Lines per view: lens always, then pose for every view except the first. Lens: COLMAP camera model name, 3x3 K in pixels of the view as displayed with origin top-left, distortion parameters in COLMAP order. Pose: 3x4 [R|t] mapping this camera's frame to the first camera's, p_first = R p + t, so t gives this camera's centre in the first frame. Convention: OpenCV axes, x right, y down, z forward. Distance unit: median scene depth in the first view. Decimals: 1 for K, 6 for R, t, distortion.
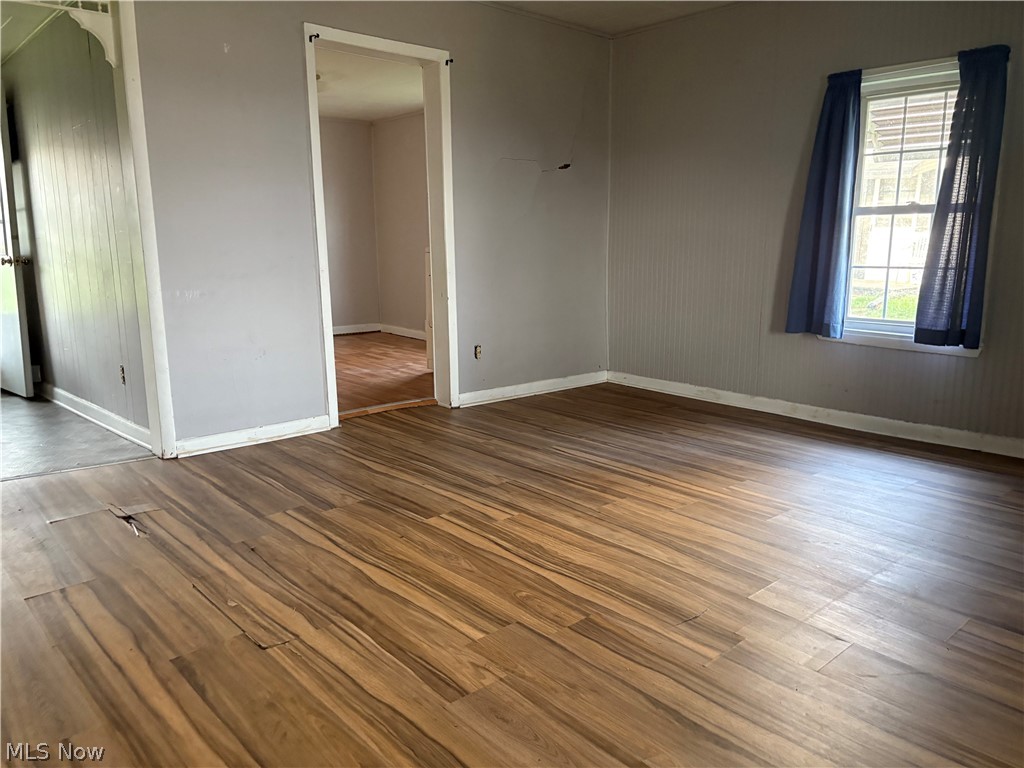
lens RADIAL K [[776.5, 0, 506.4], [0, 776.5, 378.2], [0, 0, 1]] dist [0.039213, -0.046583]
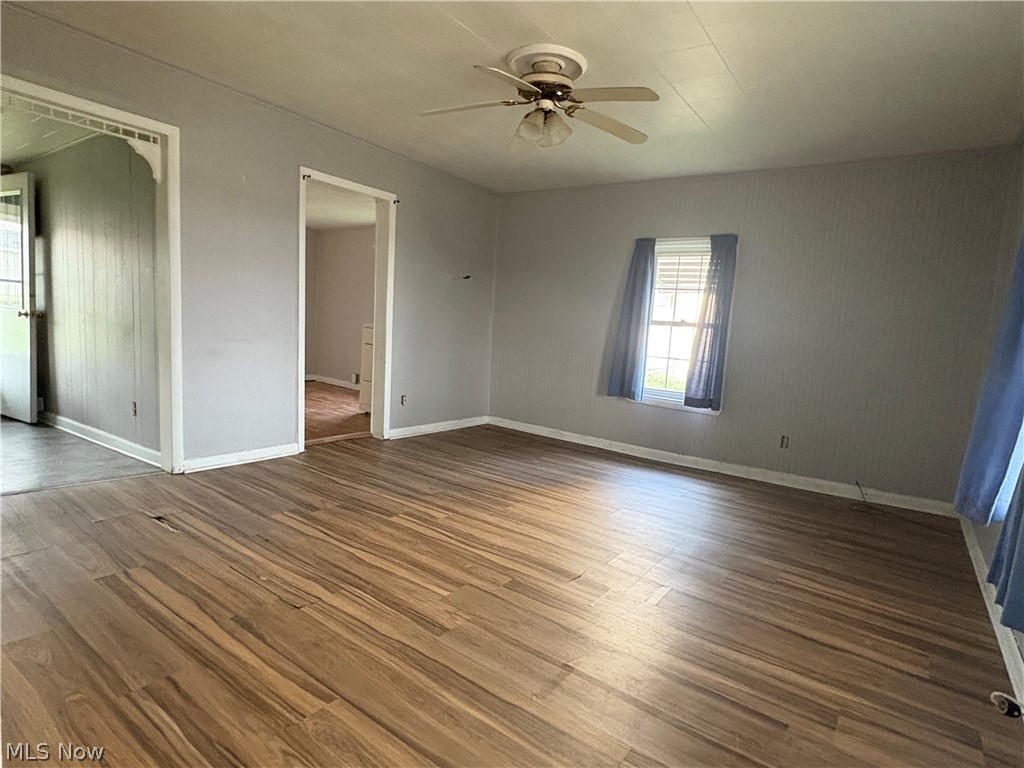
lens RADIAL K [[560.0, 0, 515.9], [0, 560.0, 383.4], [0, 0, 1]] dist [-0.007814, 0.001905]
pose [[0.972524, 0.044351, 0.228541, -0.101413], [-0.030028, 0.997383, -0.065775, -0.004904], [-0.230860, 0.057105, 0.971310, -0.063213]]
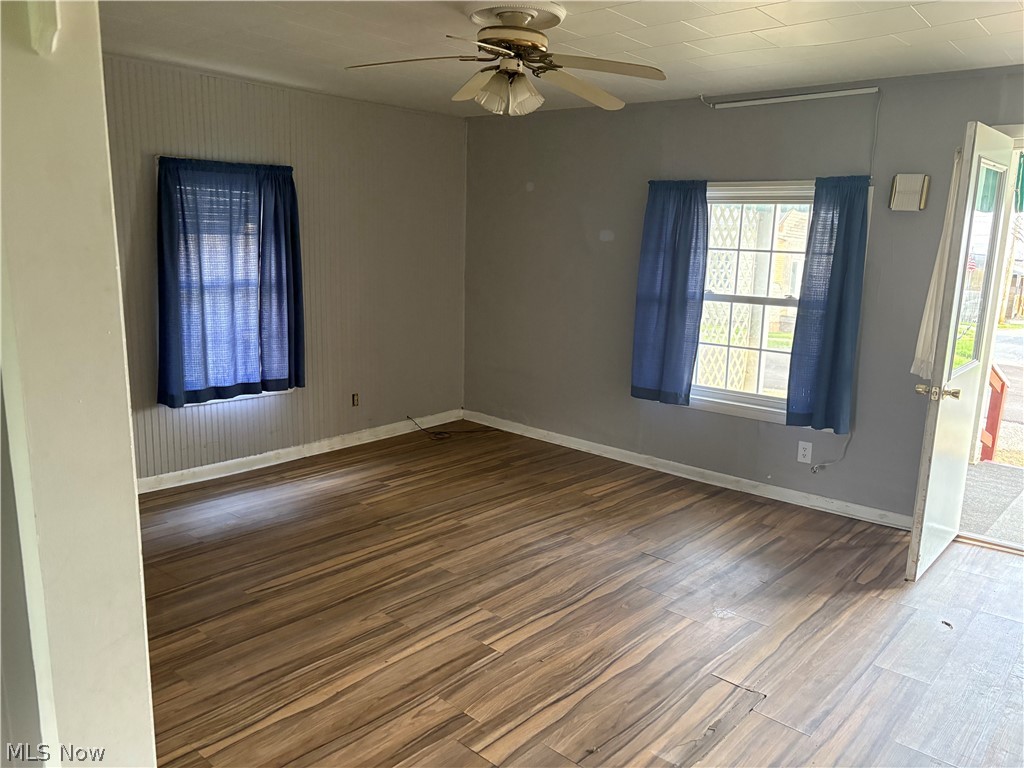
lens RADIAL K [[776.5, 0, 508.6], [0, 776.5, 388.7], [0, 0, 1]] dist [0.039213, -0.046583]
pose [[-0.114865, -0.197791, 0.973491, -0.843306], [0.148077, 0.965619, 0.213664, -0.297002], [-0.982283, 0.168694, -0.081627, 0.836226]]
